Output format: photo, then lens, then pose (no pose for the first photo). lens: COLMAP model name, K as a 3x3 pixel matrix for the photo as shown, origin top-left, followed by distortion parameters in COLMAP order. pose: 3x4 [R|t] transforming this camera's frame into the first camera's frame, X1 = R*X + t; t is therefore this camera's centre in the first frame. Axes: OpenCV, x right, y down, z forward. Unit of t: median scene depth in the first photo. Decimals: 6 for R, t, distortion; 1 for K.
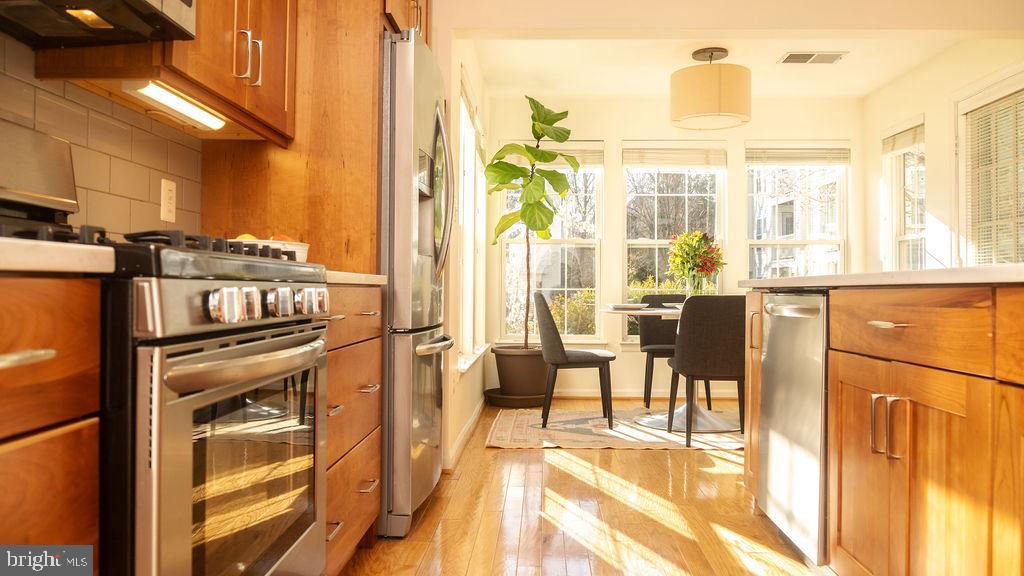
lens RADIAL K [[752.5, 0, 512.7], [0, 752.5, 272.8], [0, 0, 1]] dist [-0.004145, -0.001013]
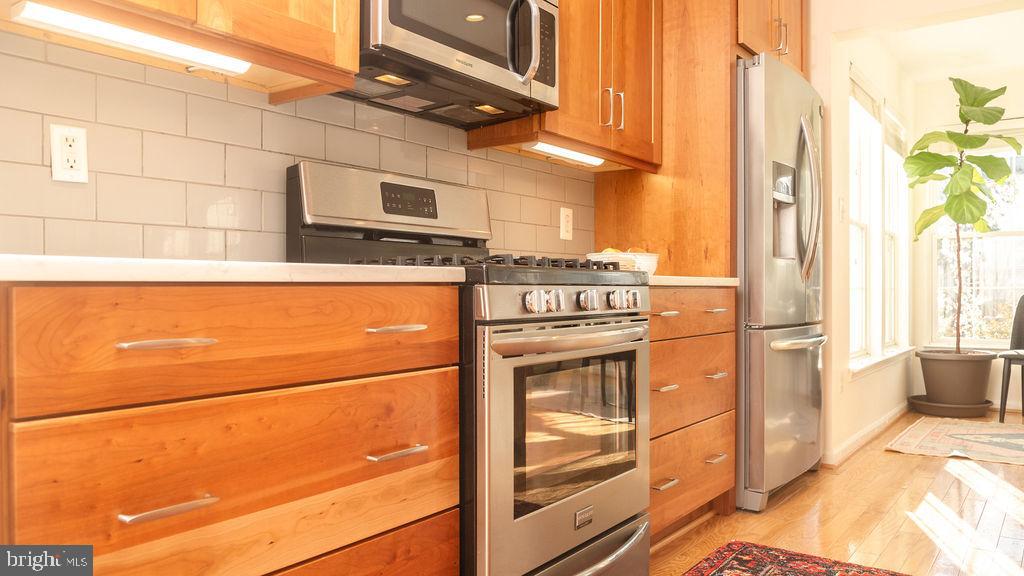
lens RADIAL K [[752.5, 0, 512.7], [0, 752.5, 272.8], [0, 0, 1]] dist [-0.004145, -0.001013]
pose [[0.827251, -0.022409, -0.561386, 0.181364], [0.021174, 0.999738, -0.008706, -0.001362], [0.561434, -0.004684, 0.827508, -0.122759]]
